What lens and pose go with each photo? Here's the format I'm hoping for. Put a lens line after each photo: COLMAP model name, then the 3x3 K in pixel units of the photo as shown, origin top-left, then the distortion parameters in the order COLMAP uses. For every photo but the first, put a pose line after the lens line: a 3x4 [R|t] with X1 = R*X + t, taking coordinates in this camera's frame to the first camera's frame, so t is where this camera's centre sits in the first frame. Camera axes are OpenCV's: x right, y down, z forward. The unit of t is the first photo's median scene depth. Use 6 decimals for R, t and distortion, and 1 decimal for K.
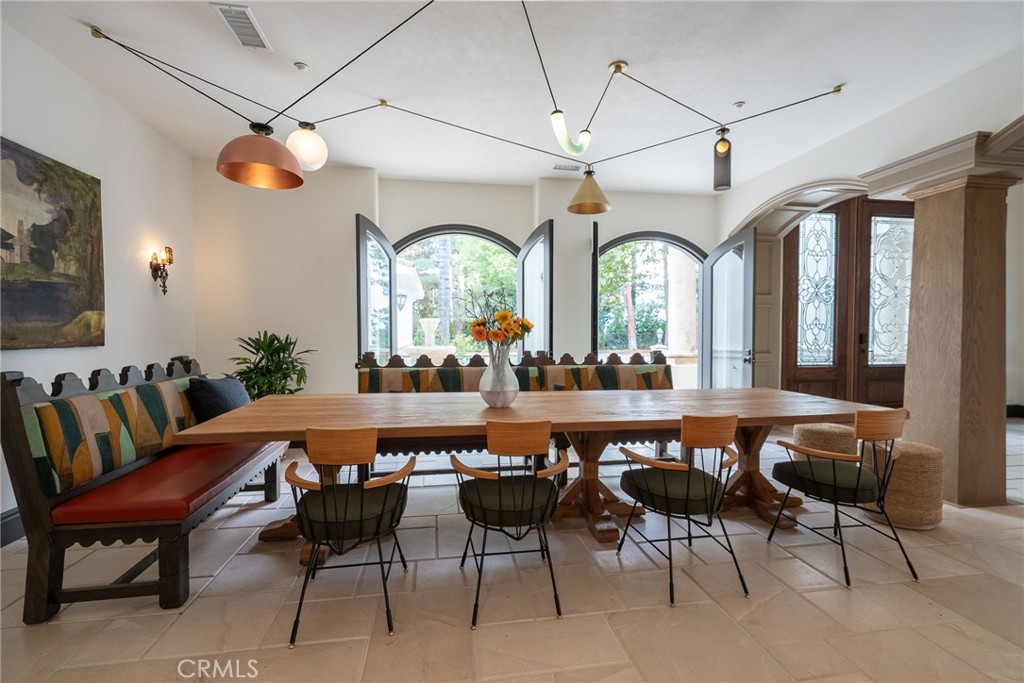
lens RADIAL K [[467.9, 0, 512.0], [0, 467.9, 341.5], [0, 0, 1]] dist [-0.003850, -0.000165]
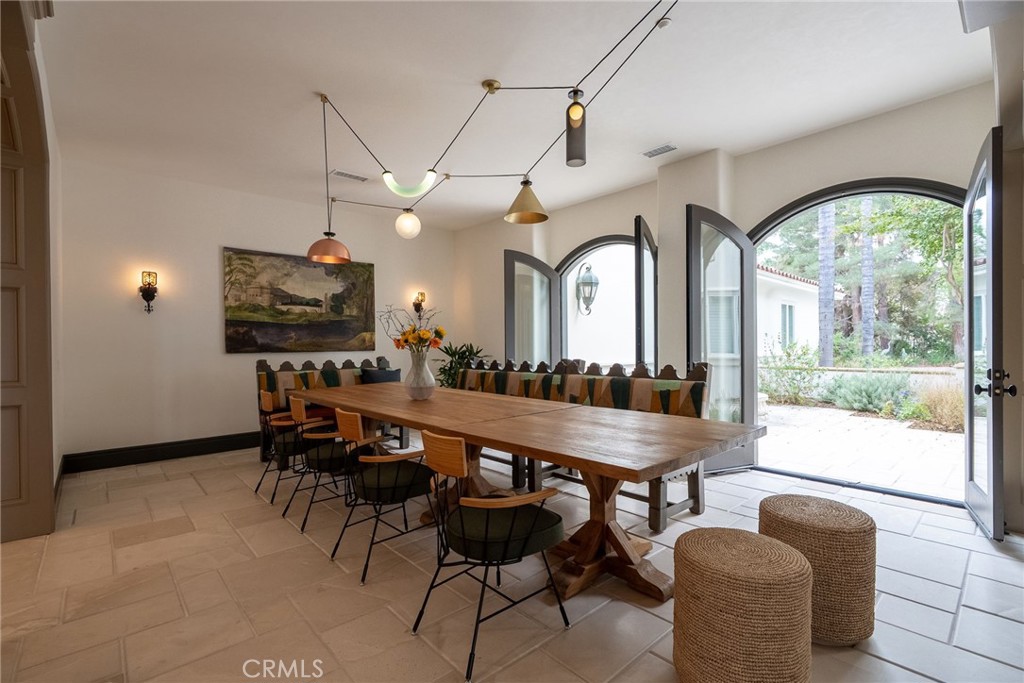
lens RADIAL K [[467.9, 0, 512.0], [0, 467.9, 341.5], [0, 0, 1]] dist [-0.003850, -0.000165]
pose [[0.533626, -0.009170, -0.845671, 1.122720], [-0.007101, 0.999857, -0.015322, -0.002651], [0.845691, 0.014181, 0.533484, 0.493901]]
